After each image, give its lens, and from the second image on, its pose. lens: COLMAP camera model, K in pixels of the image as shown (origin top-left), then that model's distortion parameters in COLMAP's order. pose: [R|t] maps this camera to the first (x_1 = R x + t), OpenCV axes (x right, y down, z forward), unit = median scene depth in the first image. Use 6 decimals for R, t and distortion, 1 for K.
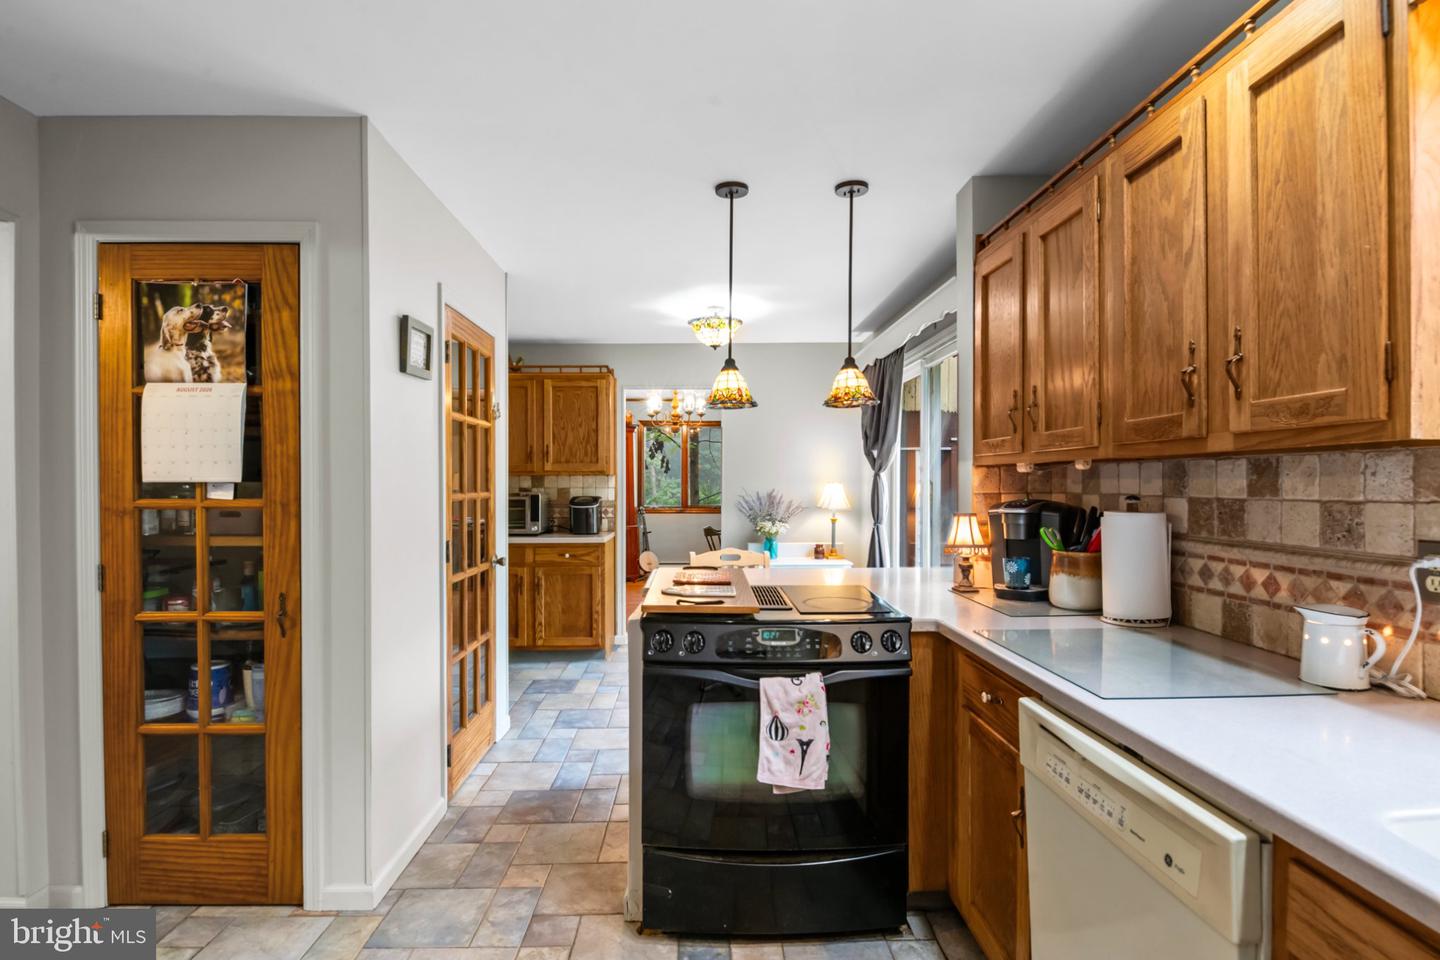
lens RADIAL K [[716.0, 0, 716.2], [0, 716.0, 487.8], [0, 0, 1]] dist [-0.000330, -0.000212]
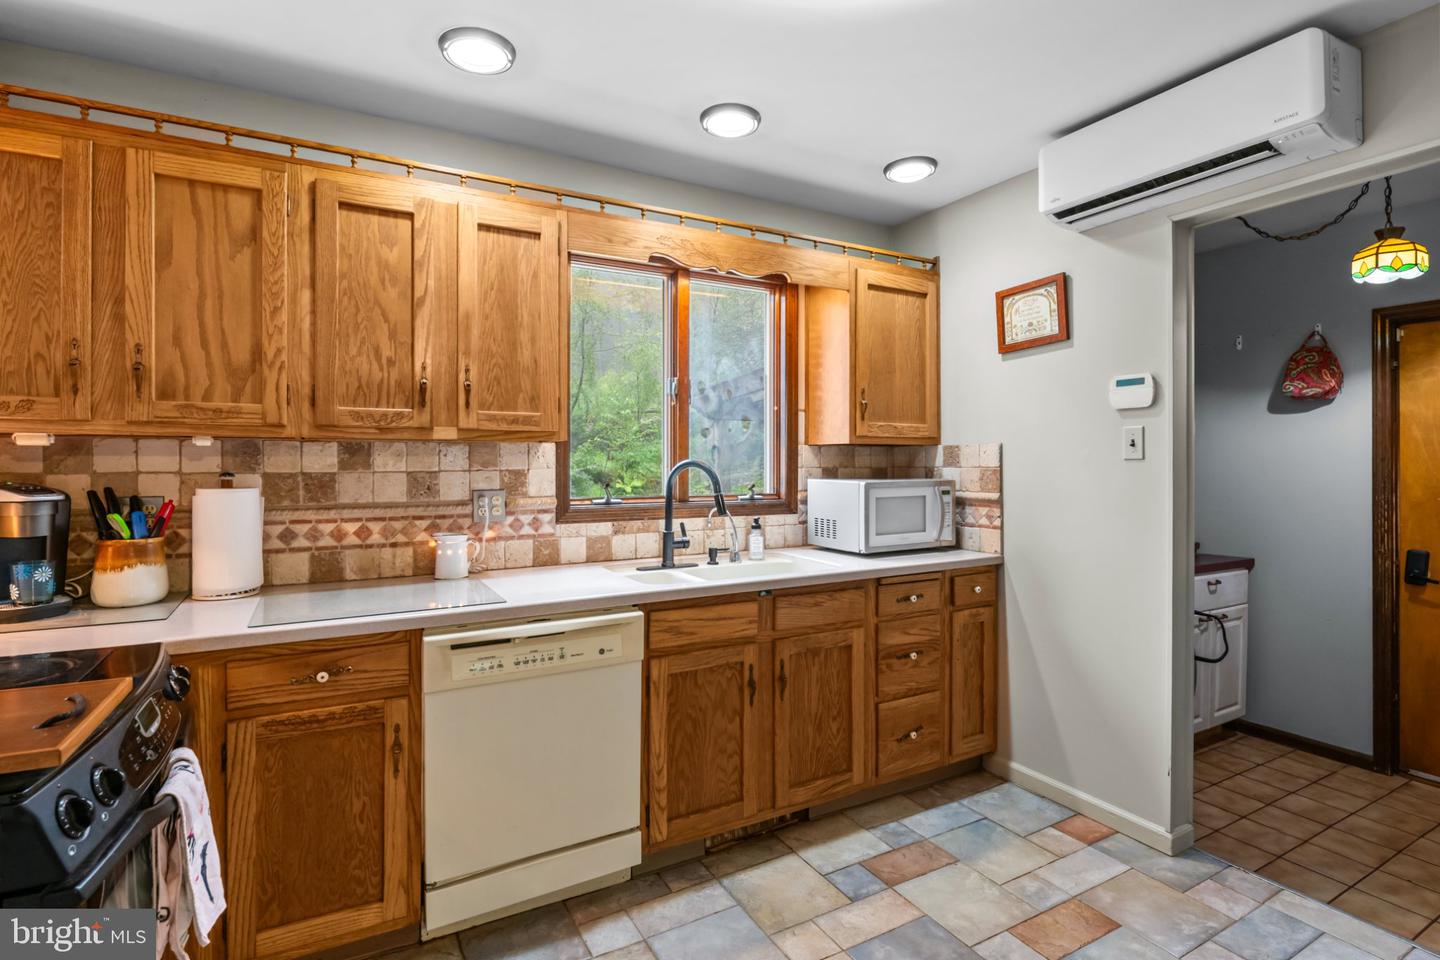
lens RADIAL K [[701.1, 0, 716.2], [0, 701.1, 462.9], [0, 0, 1]] dist [0.000181, -0.000057]
pose [[-0.460846, 0.001856, 0.887478, -0.784604], [0.008154, 0.999964, 0.002143, 0.001039], [-0.887443, 0.008224, -0.460845, 1.030644]]
